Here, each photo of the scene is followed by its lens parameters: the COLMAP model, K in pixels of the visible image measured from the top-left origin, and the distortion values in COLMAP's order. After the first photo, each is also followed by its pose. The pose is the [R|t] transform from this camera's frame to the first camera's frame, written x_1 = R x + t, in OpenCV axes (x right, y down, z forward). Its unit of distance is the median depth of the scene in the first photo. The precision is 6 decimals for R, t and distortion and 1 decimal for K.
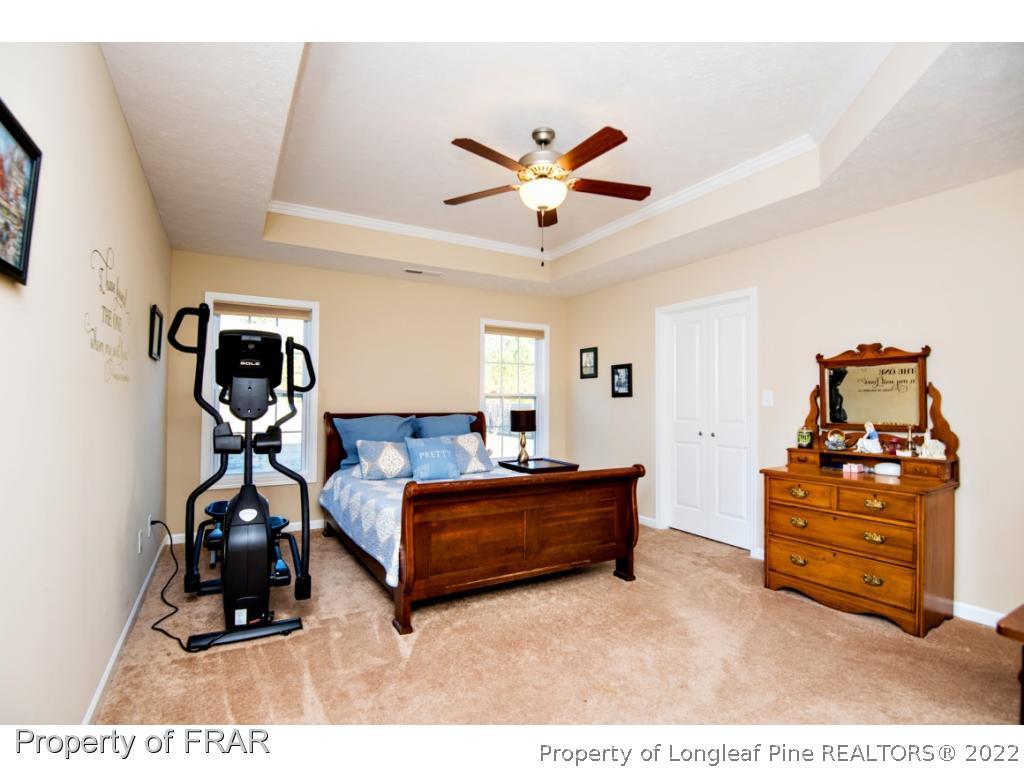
lens RADIAL K [[482.9, 0, 503.5], [0, 482.9, 382.1], [0, 0, 1]] dist [-0.022635, -0.006646]
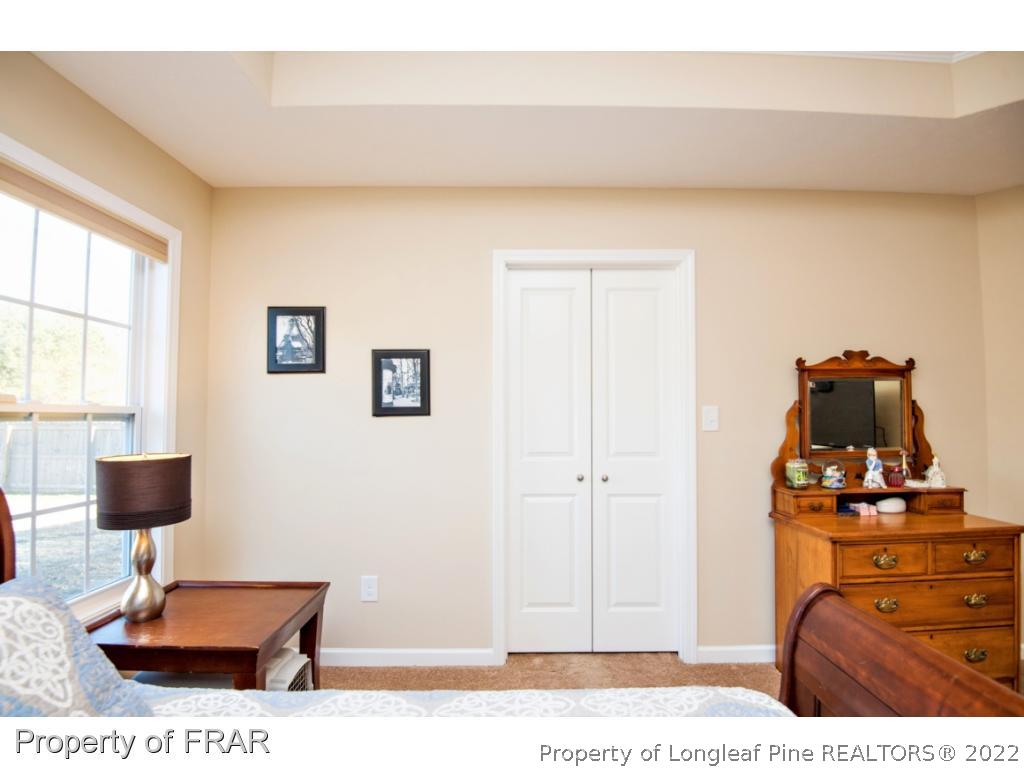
lens RADIAL K [[482.9, 0, 510.9], [0, 482.9, 391.3], [0, 0, 1]] dist [-0.022635, -0.006646]
pose [[0.473817, 0.037268, 0.879834, -0.200156], [-0.027785, 0.999239, -0.027362, 0.024842], [-0.880185, -0.011482, 0.474492, 1.039817]]
